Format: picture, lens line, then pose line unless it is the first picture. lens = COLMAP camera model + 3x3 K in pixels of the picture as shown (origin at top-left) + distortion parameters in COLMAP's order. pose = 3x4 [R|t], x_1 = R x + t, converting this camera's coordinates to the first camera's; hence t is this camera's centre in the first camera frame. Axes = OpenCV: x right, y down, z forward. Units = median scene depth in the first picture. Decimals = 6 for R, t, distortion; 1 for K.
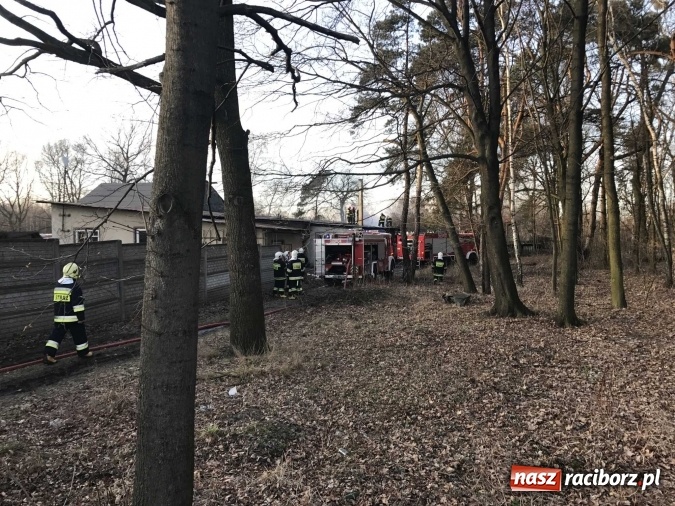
lens RADIAL K [[554.9, 0, 336.9], [0, 554.9, 246.5], [0, 0, 1]] dist [0.169336, -0.427223]
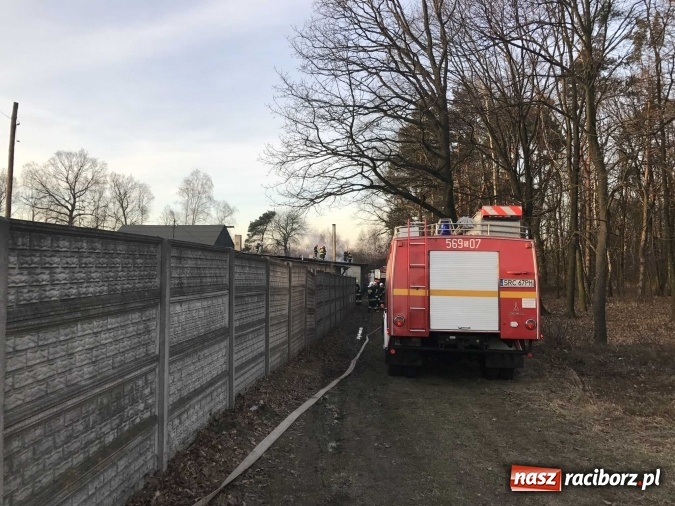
lens RADIAL K [[554.9, 0, 336.9], [0, 554.9, 246.5], [0, 0, 1]] dist [0.169336, -0.427223]
pose [[0.977692, 0.015265, 0.209488, -0.440356], [-0.002799, 0.998214, -0.059675, 0.003154], [-0.210025, 0.057757, 0.975989, -0.417497]]
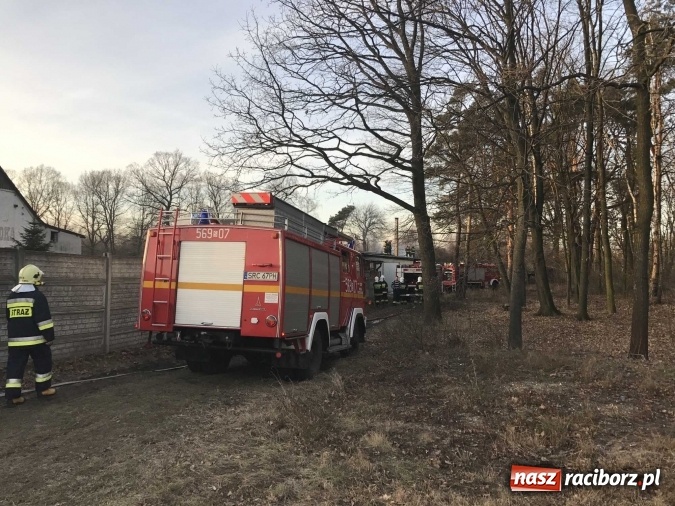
lens RADIAL K [[554.9, 0, 336.9], [0, 554.9, 246.5], [0, 0, 1]] dist [0.169336, -0.427223]
pose [[0.999750, 0.017643, 0.013731, -0.214604], [-0.016962, 0.998694, -0.048202, 0.002361], [-0.014563, 0.047957, 0.998743, -0.420107]]
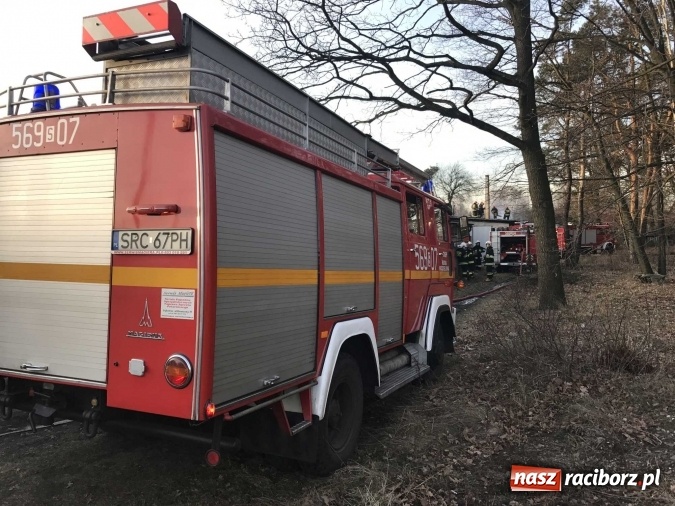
lens RADIAL K [[554.9, 0, 336.9], [0, 554.9, 246.5], [0, 0, 1]] dist [0.169336, -0.427223]
pose [[0.990577, -0.007094, -0.136771, -0.200570], [0.008354, 0.999928, 0.008646, 0.005029], [0.136700, -0.009707, 0.990565, -0.202642]]
